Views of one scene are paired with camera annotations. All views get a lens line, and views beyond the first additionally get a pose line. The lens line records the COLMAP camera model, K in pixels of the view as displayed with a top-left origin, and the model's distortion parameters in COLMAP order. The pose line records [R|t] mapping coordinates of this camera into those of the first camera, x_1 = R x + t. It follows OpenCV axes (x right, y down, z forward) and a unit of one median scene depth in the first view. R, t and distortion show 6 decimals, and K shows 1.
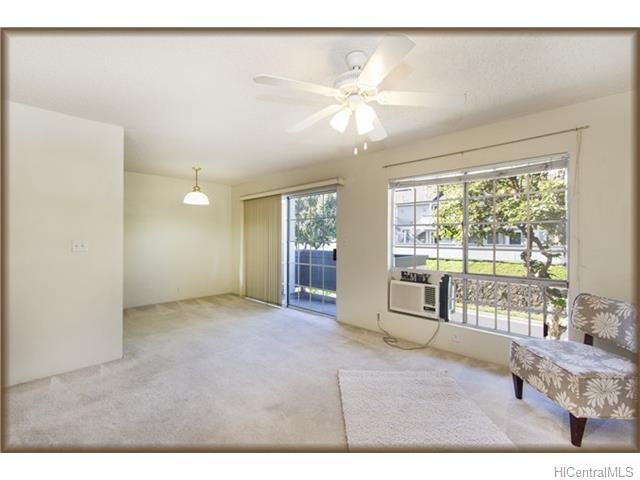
lens RADIAL K [[288.2, 0, 317.9], [0, 288.2, 239.3], [0, 0, 1]] dist [0.015060, -0.000128]
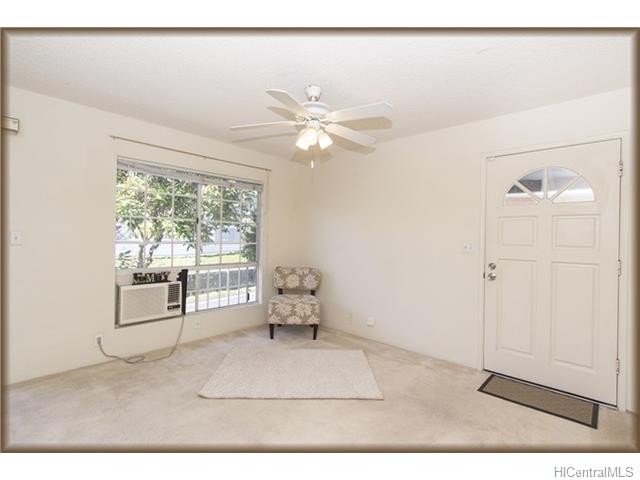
lens RADIAL K [[310.1, 0, 320.0], [0, 310.1, 240.0], [0, 0, 1]] dist [0.000735, 0.000033]
pose [[-0.046599, -0.010709, 0.998856, -0.652451], [-0.017844, 0.999792, 0.009886, -0.000846], [-0.998754, -0.017363, -0.046780, 0.557834]]
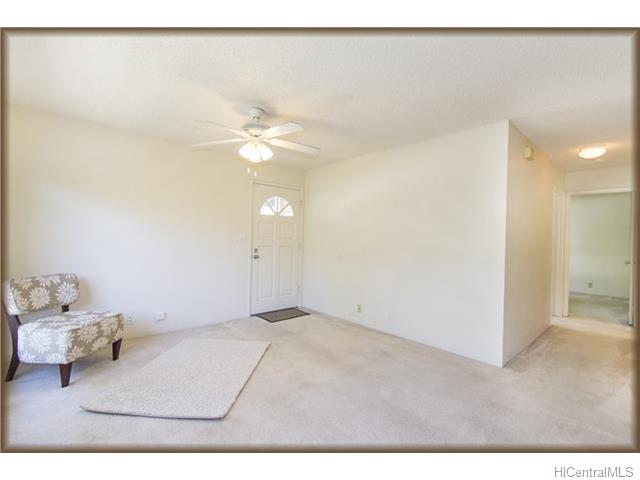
lens RADIAL K [[289.9, 0, 322.1], [0, 289.9, 240.7], [0, 0, 1]] dist [0.000050, 0.000053]
pose [[-0.999641, -0.026053, 0.006237, -0.126657], [-0.025979, 0.999594, 0.011743, 0.005636], [-0.006541, 0.011576, -0.999912, 1.339044]]
